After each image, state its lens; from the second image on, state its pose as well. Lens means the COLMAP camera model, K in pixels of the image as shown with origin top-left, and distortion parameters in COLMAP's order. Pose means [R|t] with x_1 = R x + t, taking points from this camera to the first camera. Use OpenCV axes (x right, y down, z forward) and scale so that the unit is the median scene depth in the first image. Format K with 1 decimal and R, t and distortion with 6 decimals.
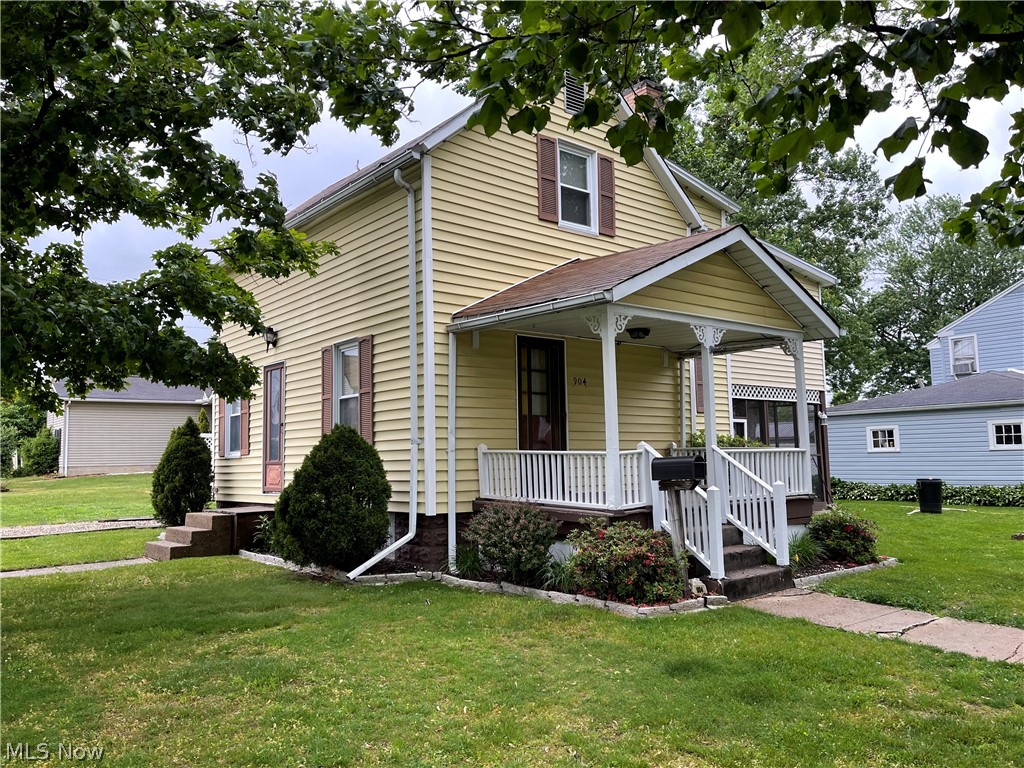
lens RADIAL K [[772.0, 0, 511.9], [0, 772.0, 383.6], [0, 0, 1]] dist [0.003423, 0.000471]
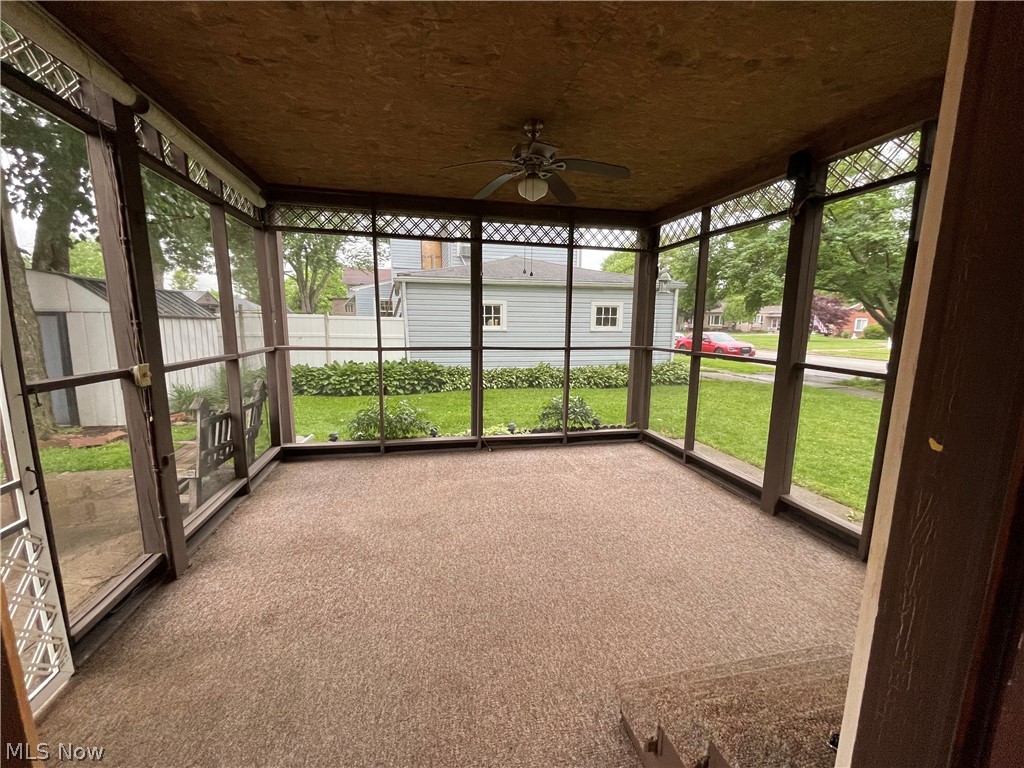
lens RADIAL K [[415.6, 0, 509.9], [0, 415.6, 383.4], [0, 0, 1]] dist [0.000526, -0.000376]
pose [[0.453580, -0.113162, 0.884002, 0.078246], [-0.103204, 0.978563, 0.178220, 0.066929], [-0.885220, -0.172069, 0.432178, 0.848882]]
